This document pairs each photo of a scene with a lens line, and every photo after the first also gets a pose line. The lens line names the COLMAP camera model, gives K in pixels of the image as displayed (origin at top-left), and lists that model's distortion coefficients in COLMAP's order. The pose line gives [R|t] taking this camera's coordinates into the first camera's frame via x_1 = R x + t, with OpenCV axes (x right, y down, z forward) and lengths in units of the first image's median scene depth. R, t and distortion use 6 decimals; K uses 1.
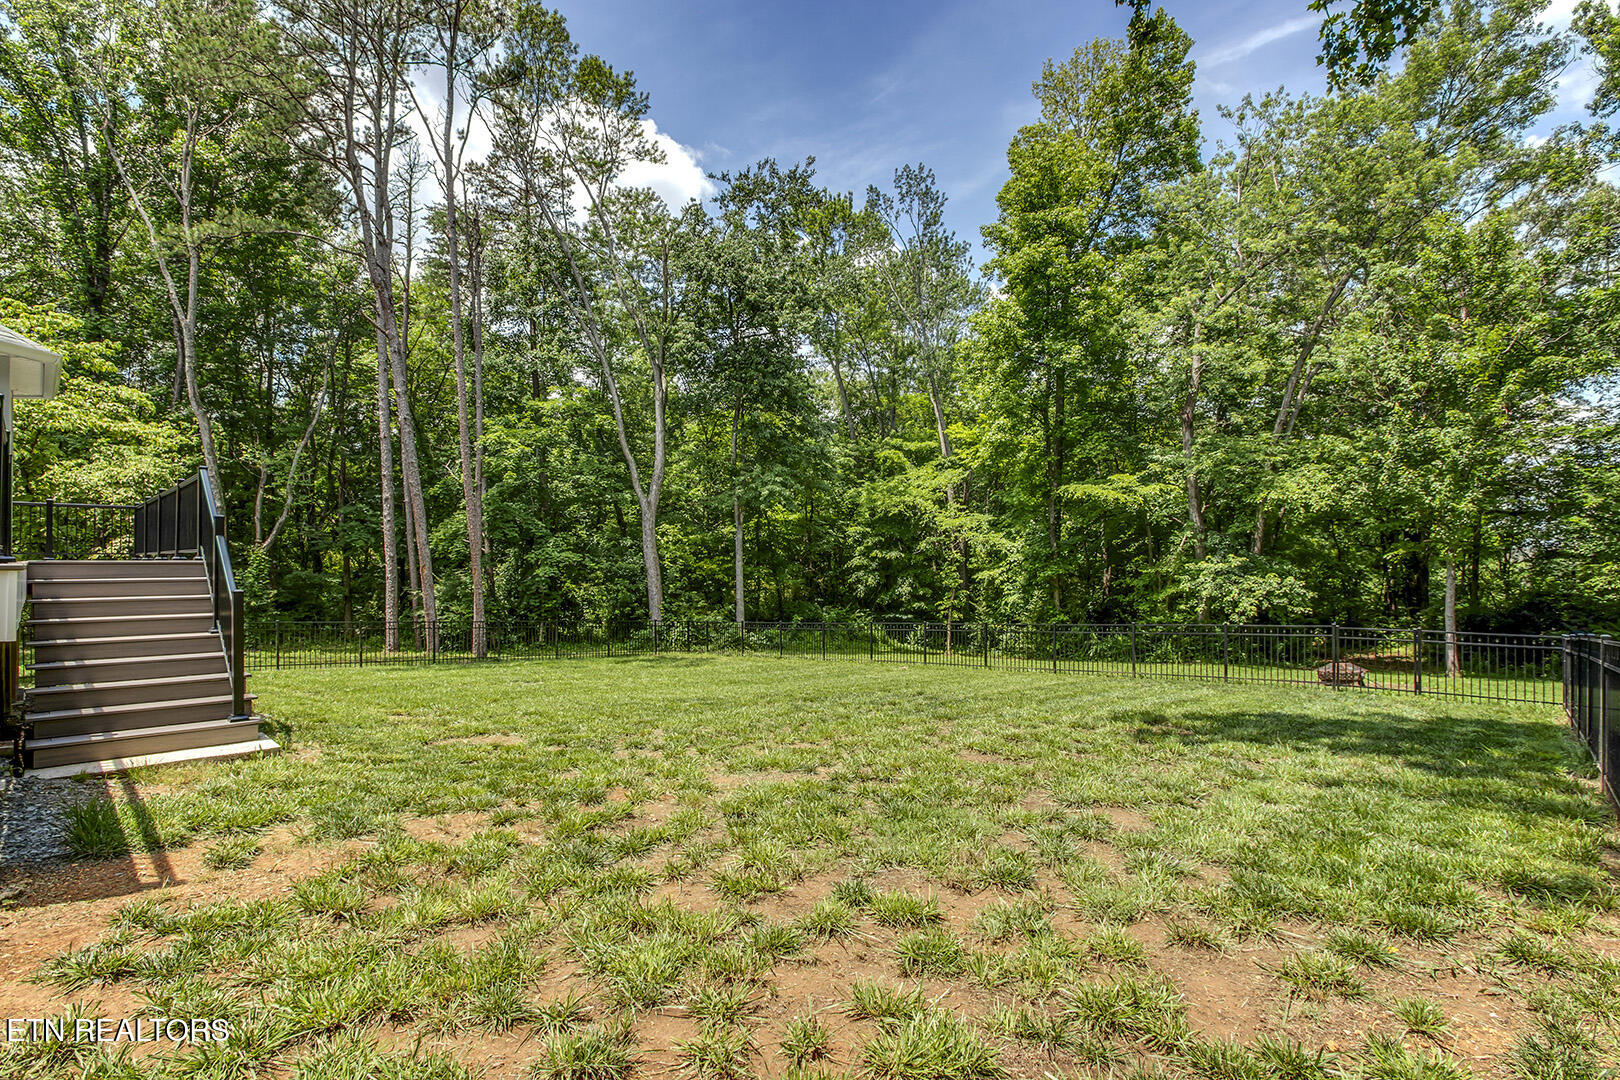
lens RADIAL K [[759.8, 0, 810.7], [0, 759.8, 549.8], [0, 0, 1]] dist [-0.021629, 0.001755]
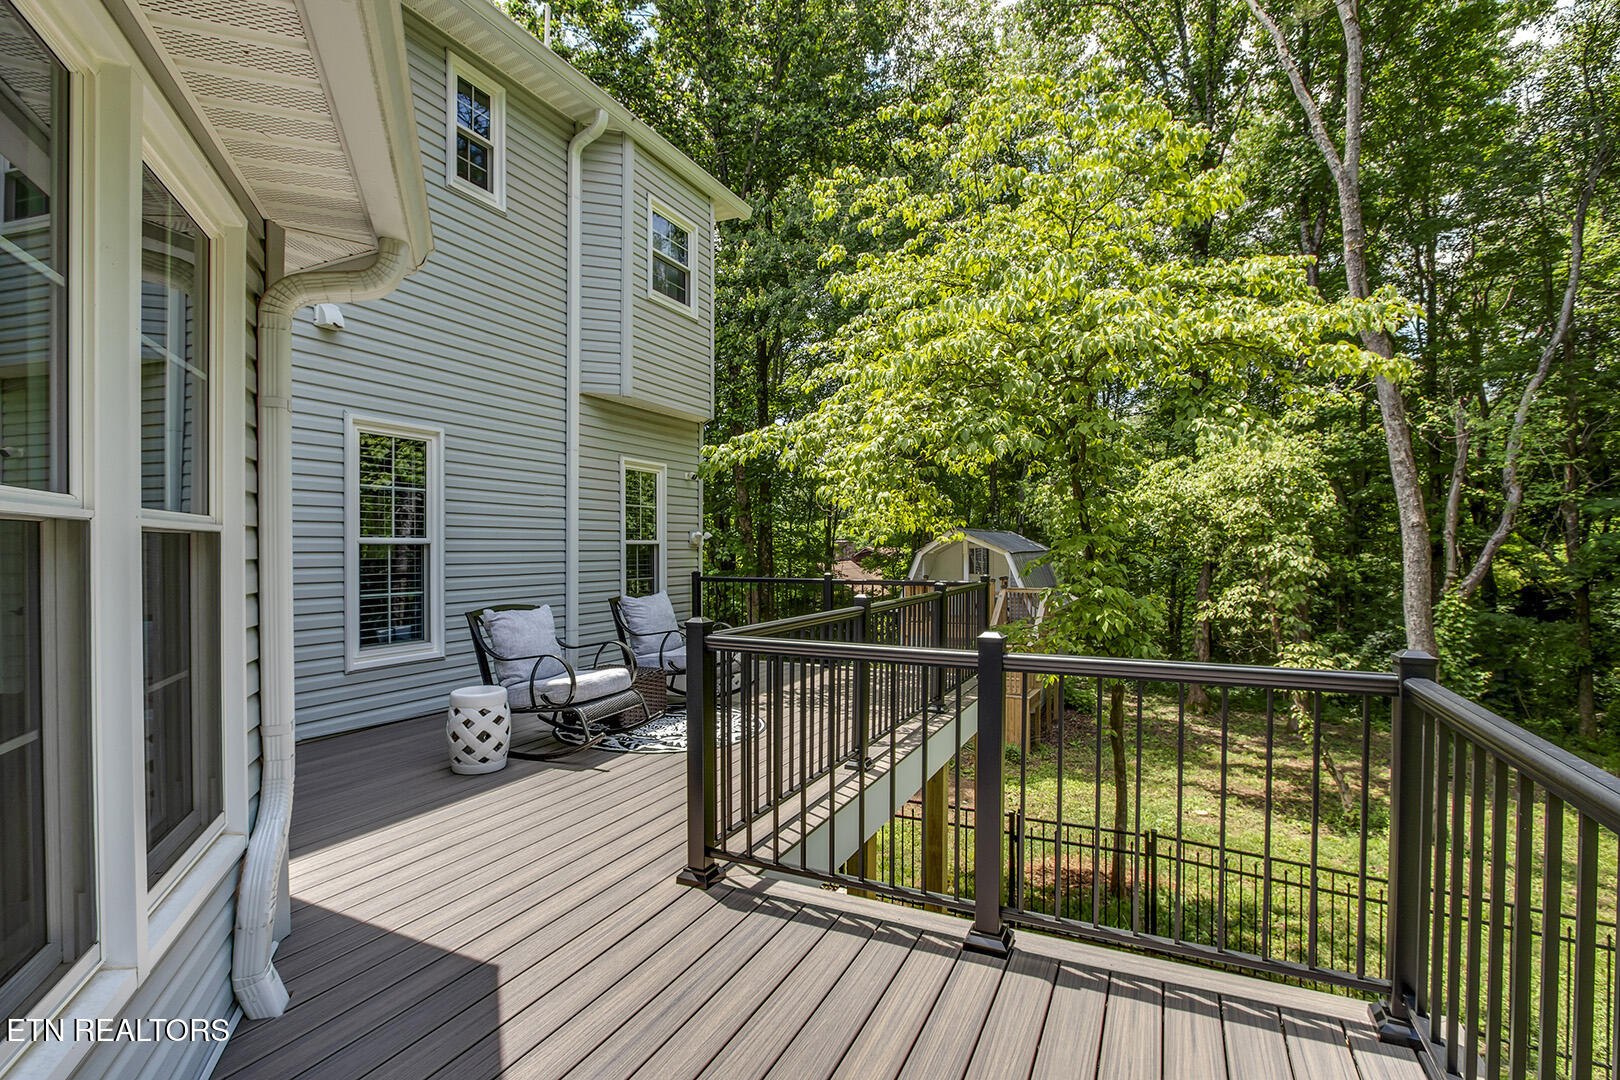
lens RADIAL K [[759.8, 0, 813.1], [0, 759.8, 549.1], [0, 0, 1]] dist [-0.021629, 0.001755]
pose [[0.322375, 0.011497, -0.946542, -0.456386], [0.009143, 0.999842, 0.015258, -0.053242], [0.946568, -0.013573, 0.322219, 0.477658]]
